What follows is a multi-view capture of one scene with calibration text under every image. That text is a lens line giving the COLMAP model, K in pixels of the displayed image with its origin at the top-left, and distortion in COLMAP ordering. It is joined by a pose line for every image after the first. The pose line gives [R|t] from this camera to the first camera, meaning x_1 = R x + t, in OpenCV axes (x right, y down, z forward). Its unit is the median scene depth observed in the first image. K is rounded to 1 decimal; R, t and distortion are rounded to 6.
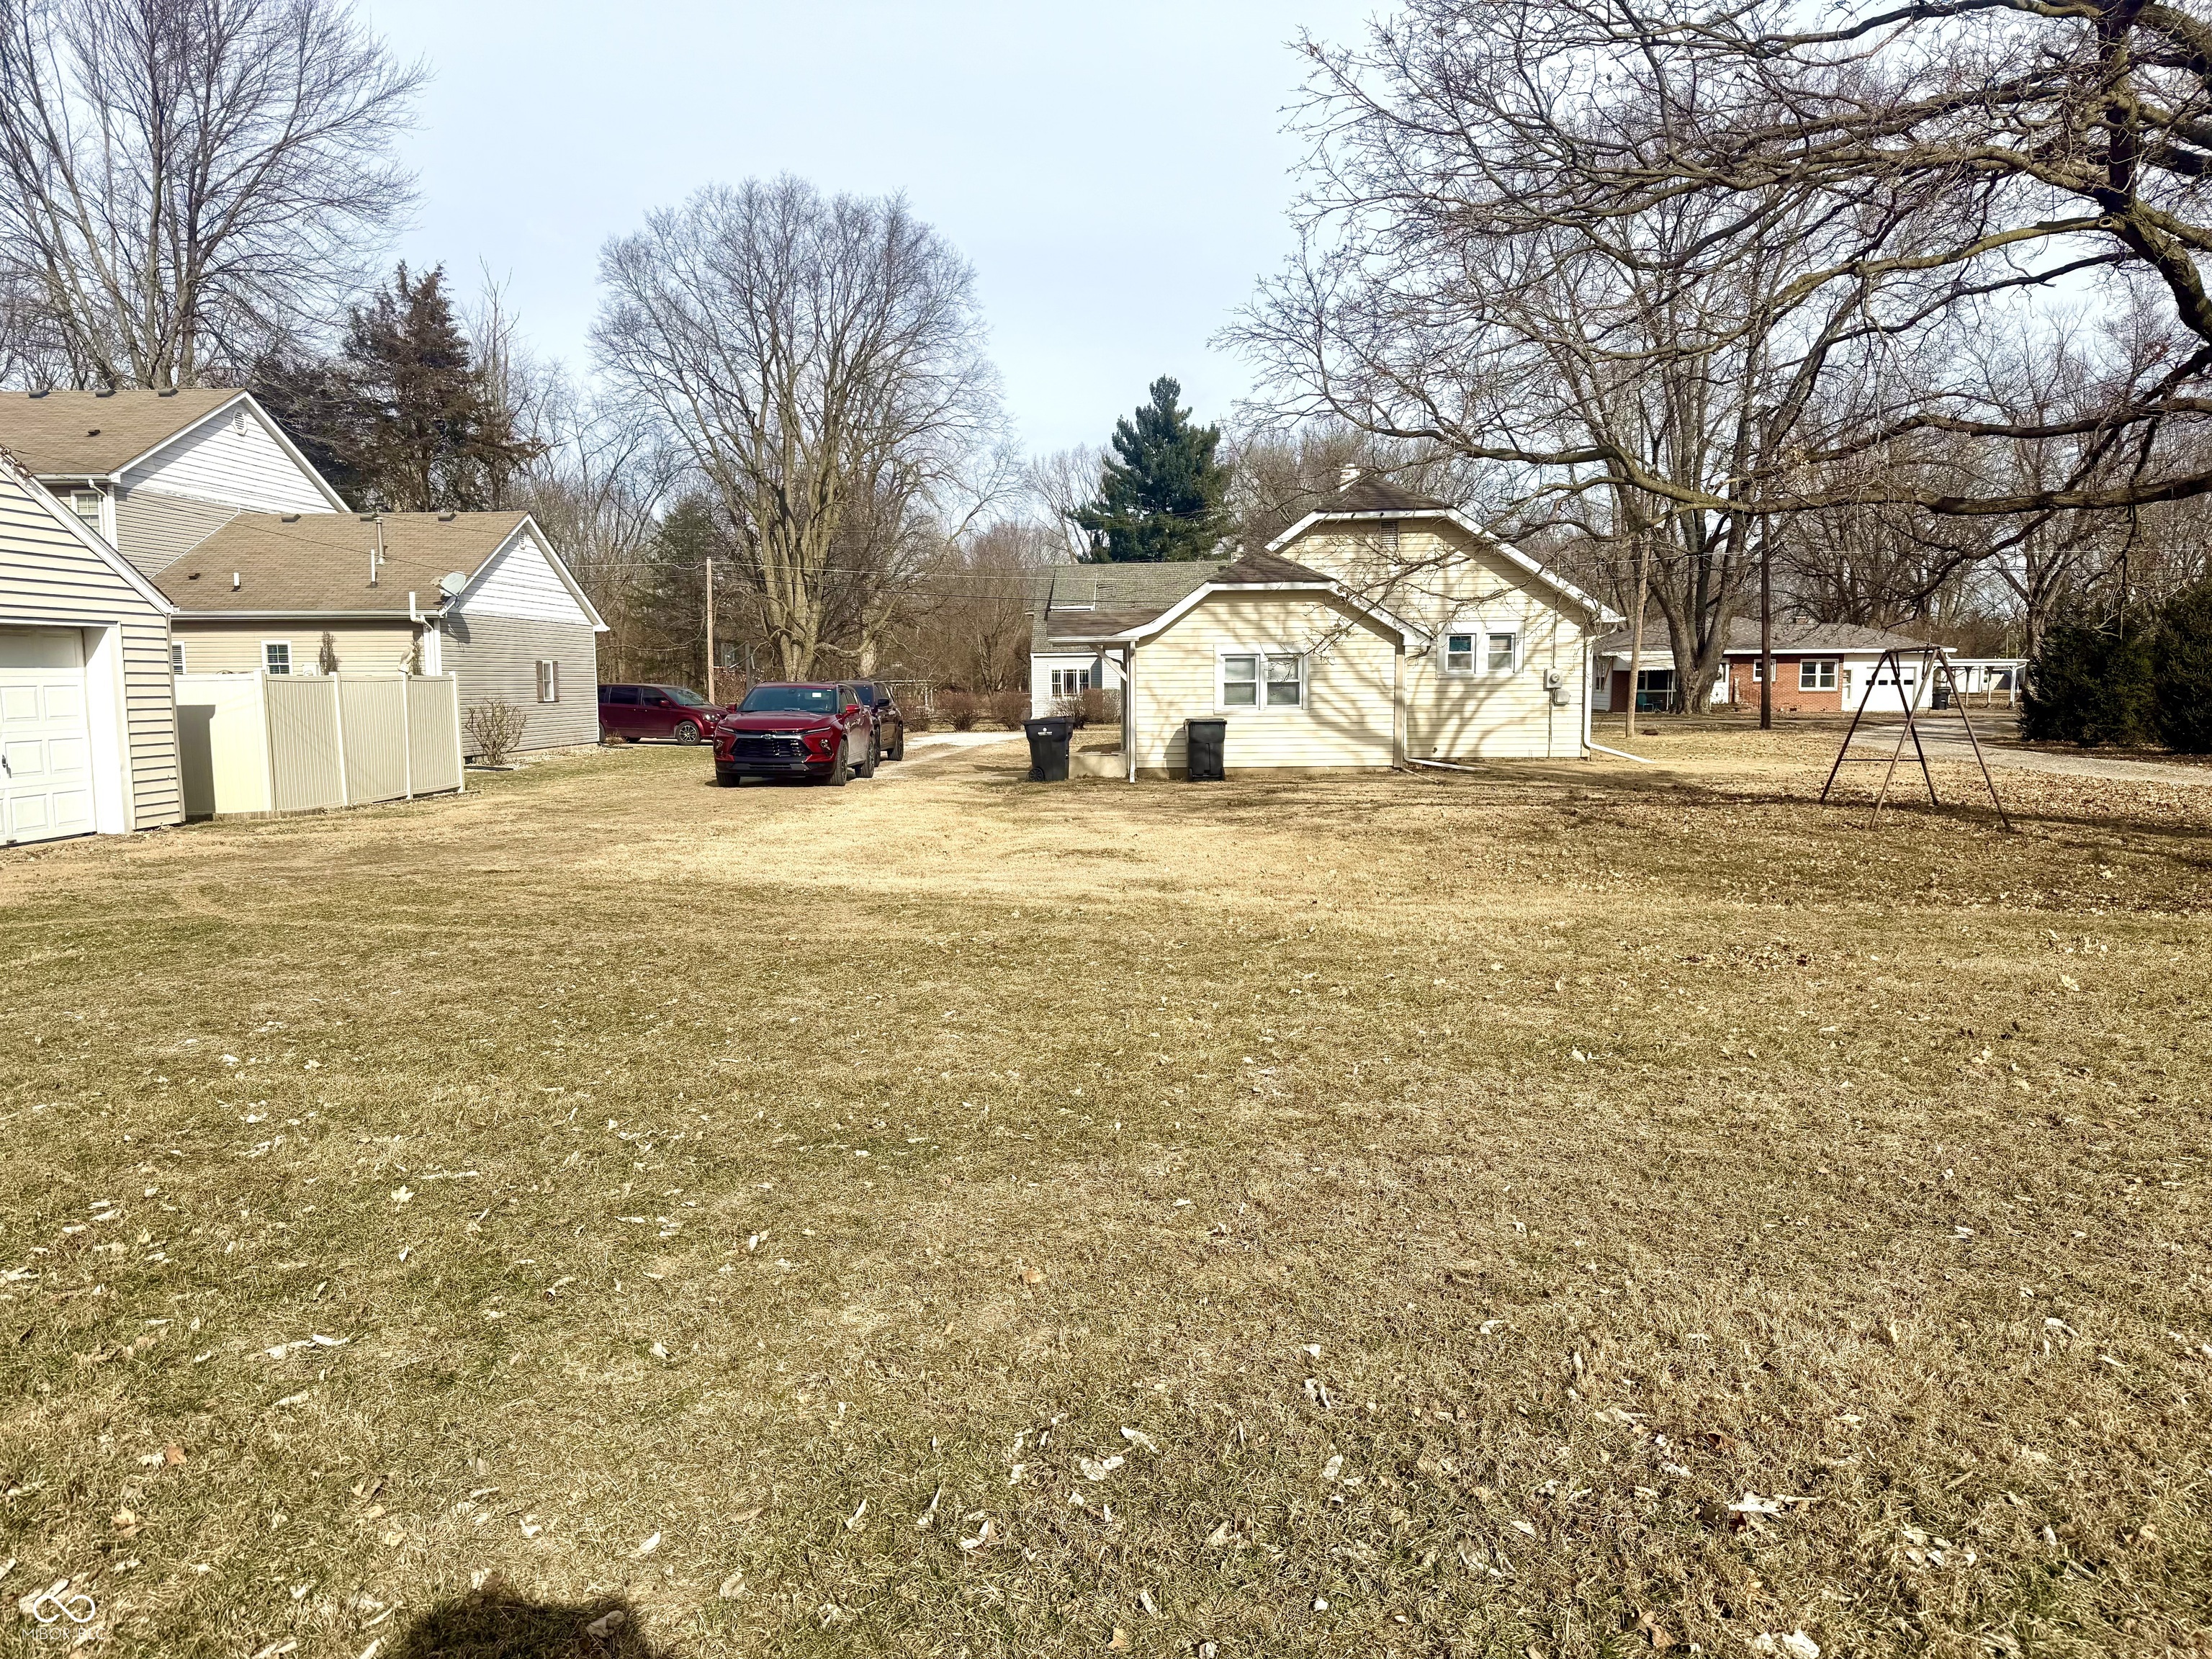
lens RADIAL K [[1551.0, 0, 1106.4], [0, 1551.0, 833.0], [0, 0, 1]] dist [0.037877, -0.049166]
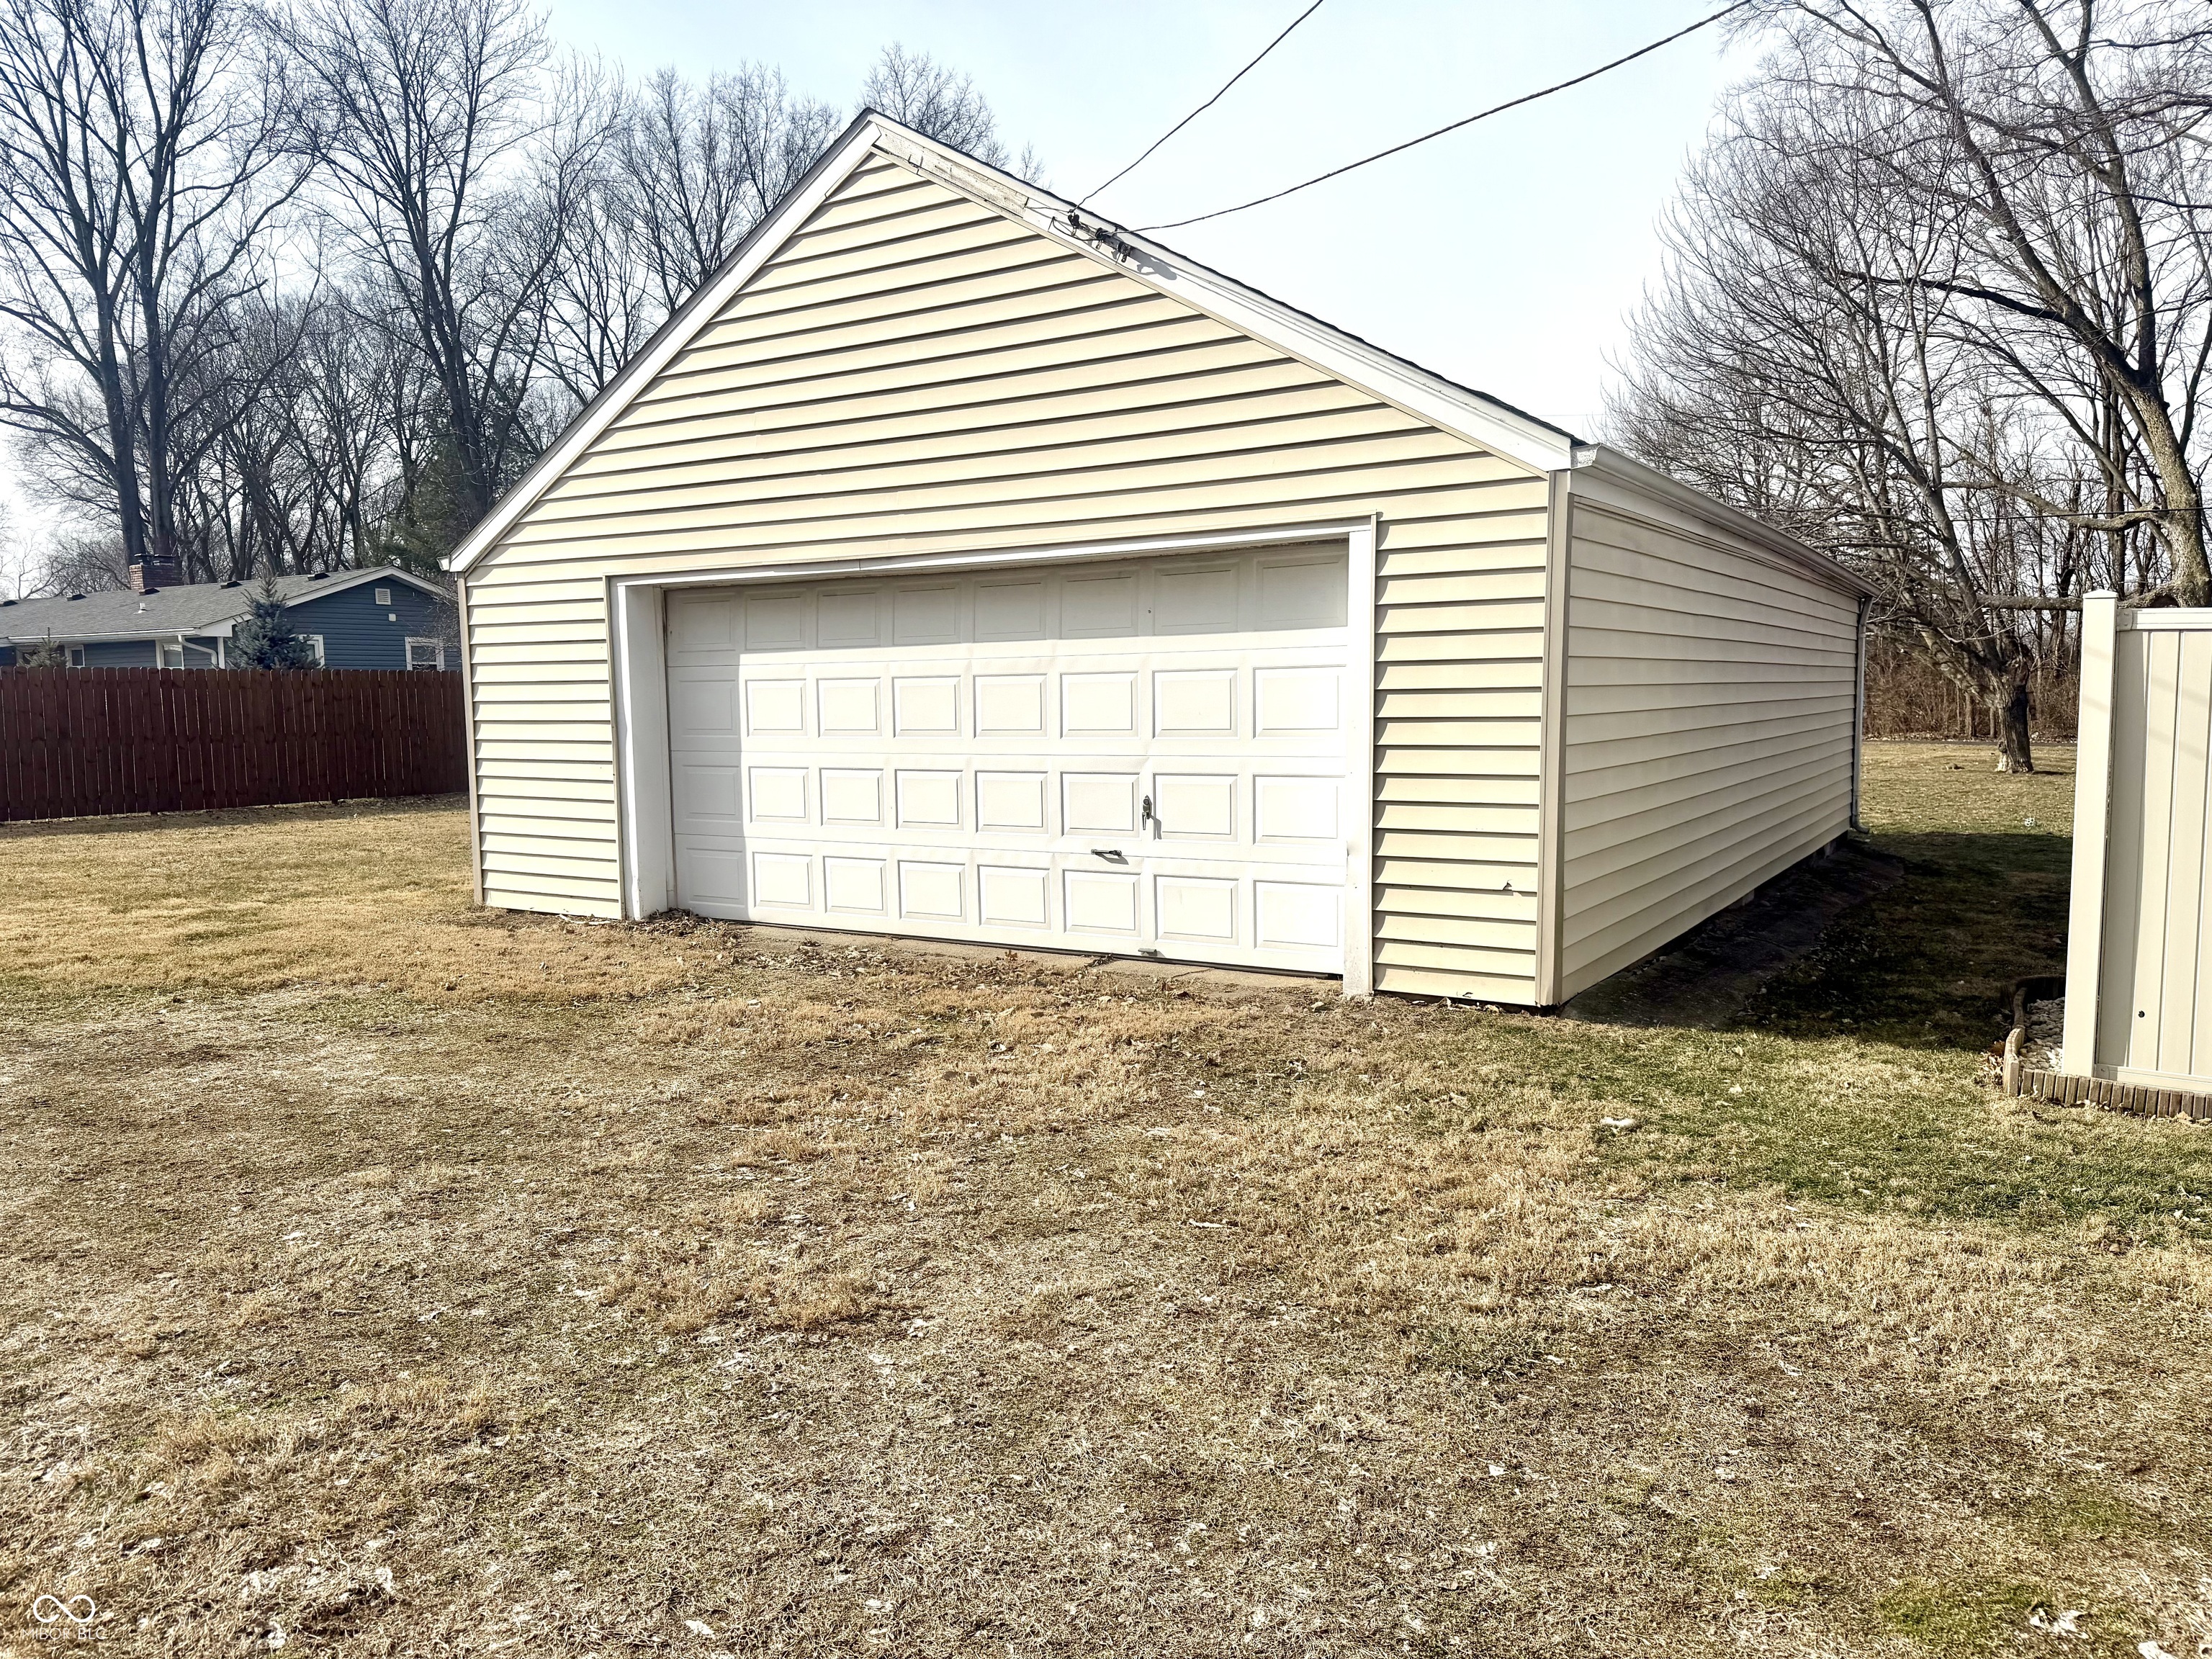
lens RADIAL K [[1551.0, 0, 1106.4], [0, 1551.0, 834.9], [0, 0, 1]] dist [0.037877, -0.049166]
pose [[-0.520528, 0.093158, -0.848747, -0.214784], [-0.064761, 0.986860, 0.148034, -0.105507], [0.851385, 0.132022, -0.507655, 1.153726]]
